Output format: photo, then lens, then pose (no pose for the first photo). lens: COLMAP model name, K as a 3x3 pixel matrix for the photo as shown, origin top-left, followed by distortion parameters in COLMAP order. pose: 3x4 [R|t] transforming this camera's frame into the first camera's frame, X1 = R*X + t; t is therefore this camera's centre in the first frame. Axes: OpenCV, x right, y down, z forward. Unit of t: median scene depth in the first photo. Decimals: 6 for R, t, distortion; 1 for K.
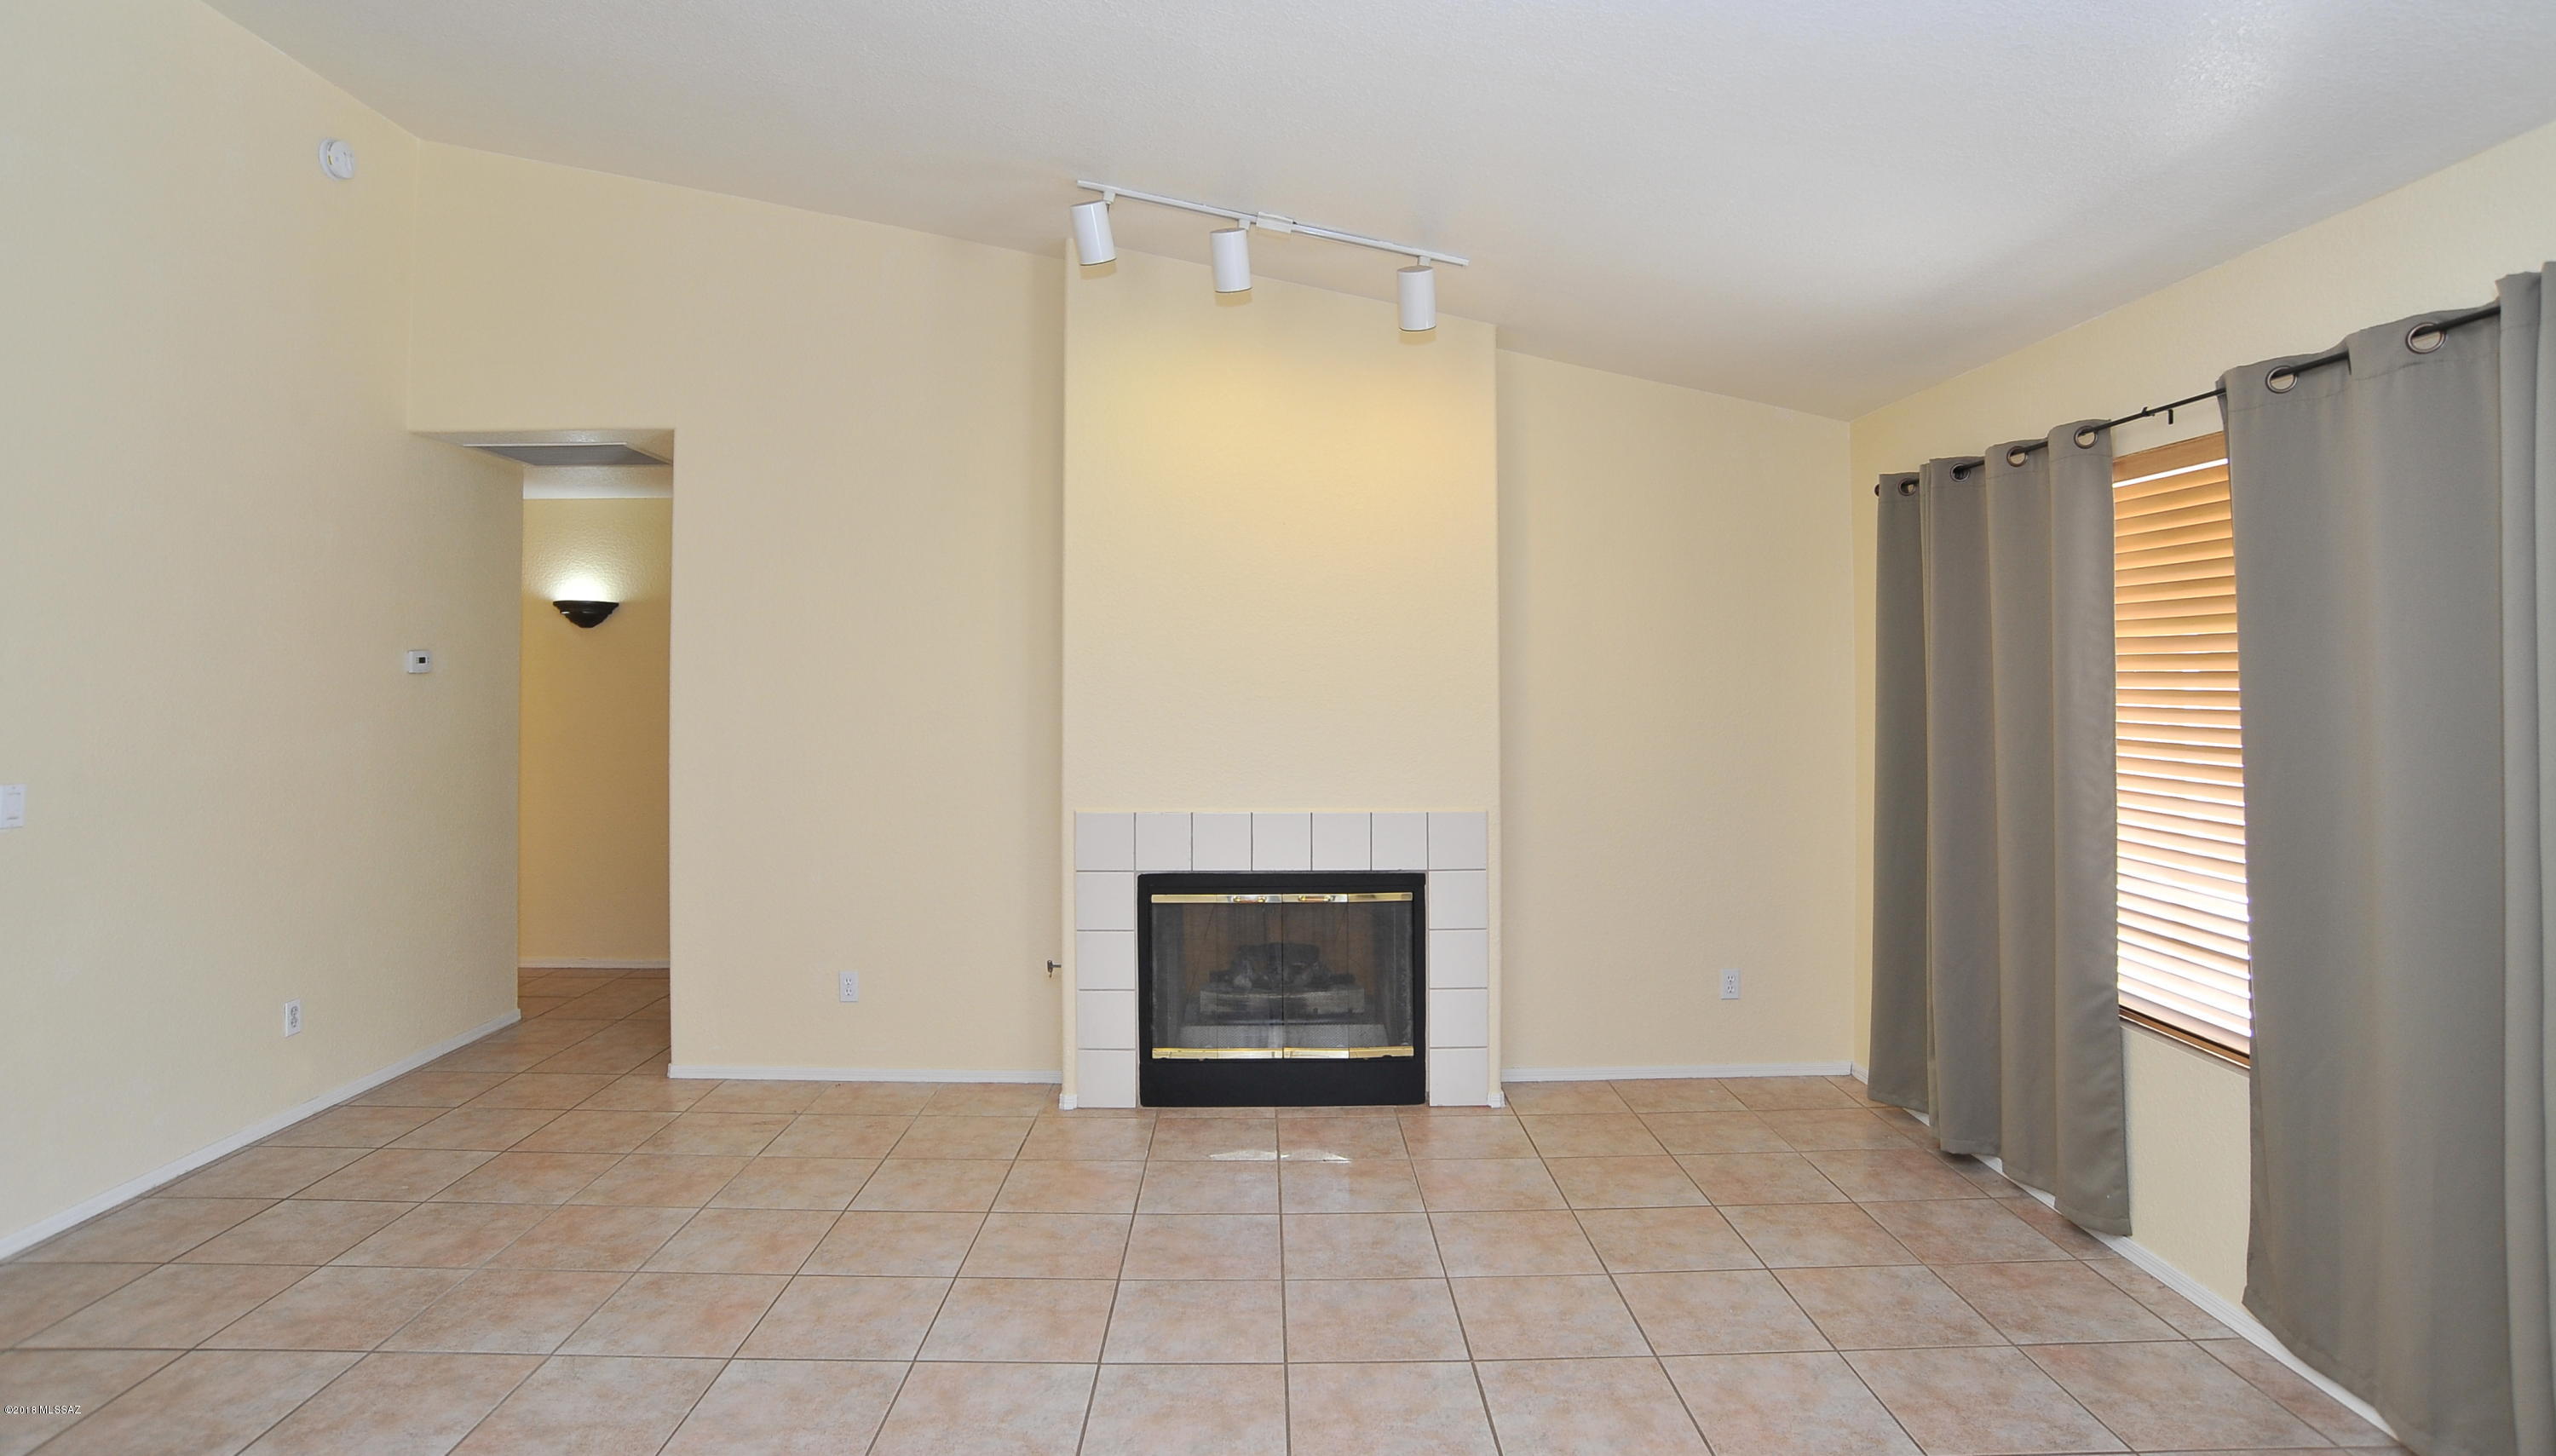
lens RADIAL K [[1315.7, 0, 1273.8], [0, 1315.7, 648.0], [0, 0, 1]] dist [-0.123912, 0.061357]
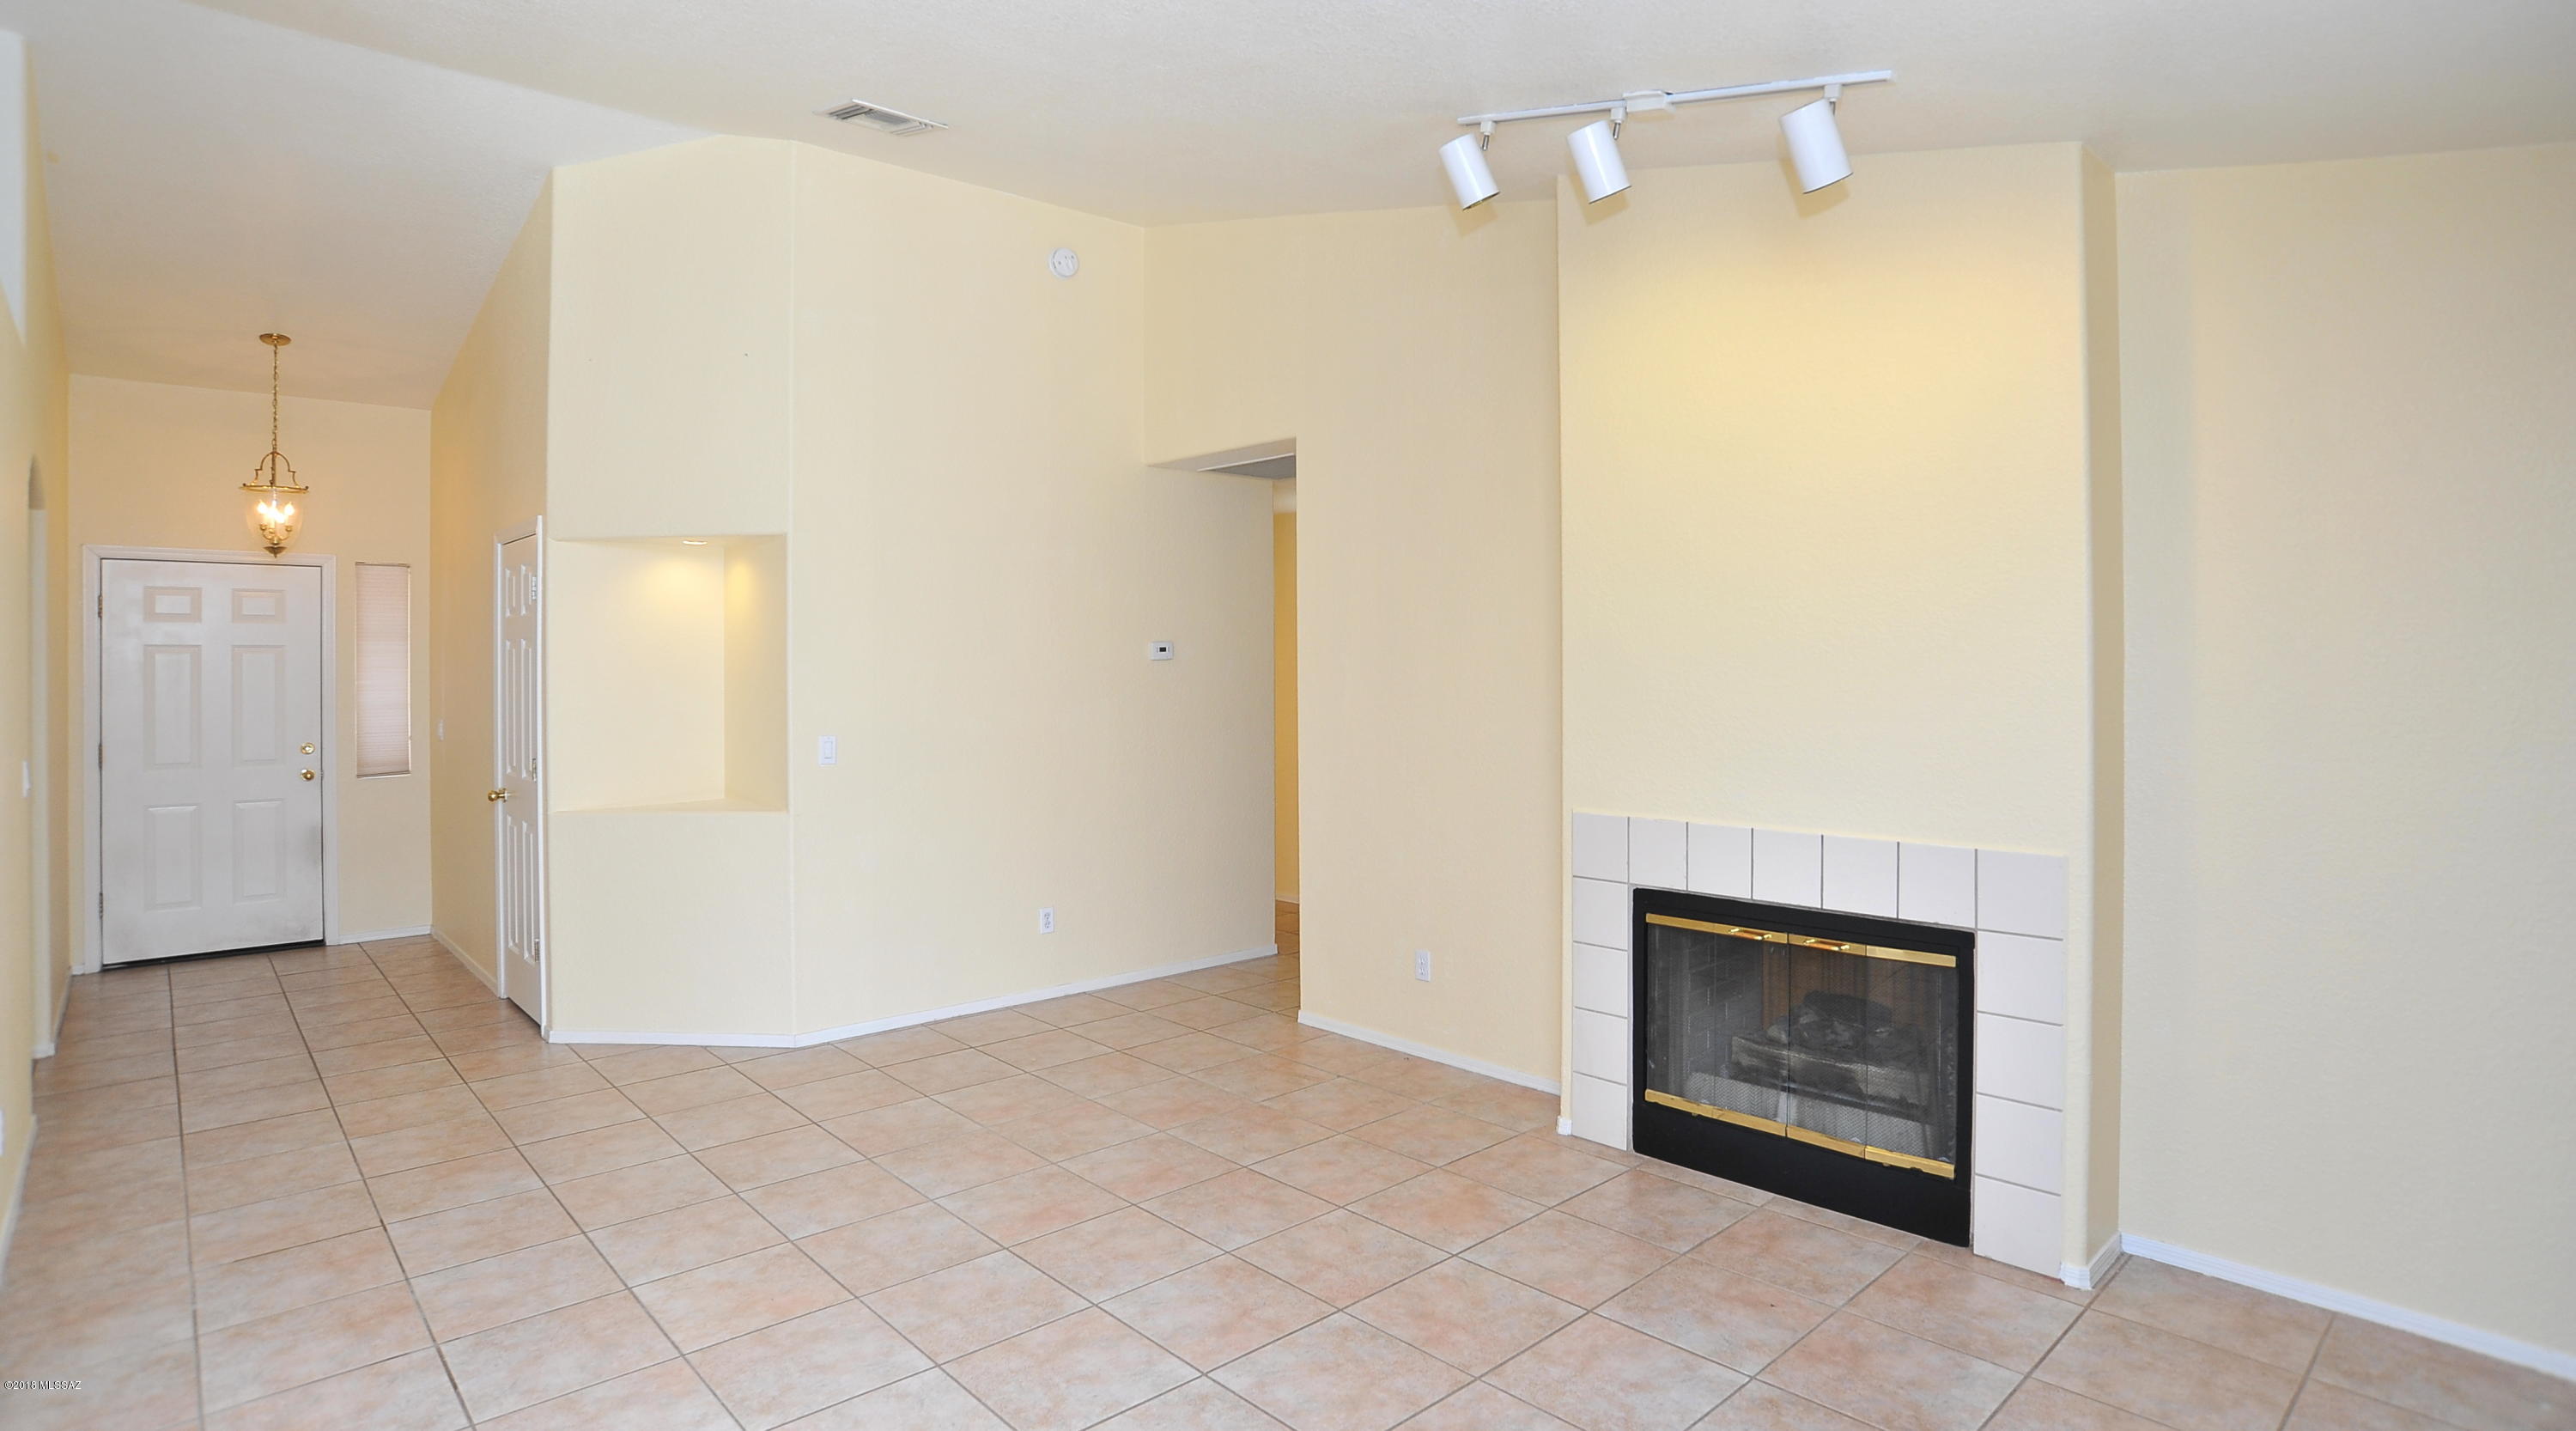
lens RADIAL K [[1300.4, 0, 1281.8], [0, 1300.4, 673.1], [0, 0, 1]] dist [-0.079474, 0.001007]
pose [[0.665556, 0.004748, -0.746333, 0.382829], [0.020635, 0.999480, 0.024760, 0.003829], [0.746062, -0.031880, 0.665112, 0.256785]]
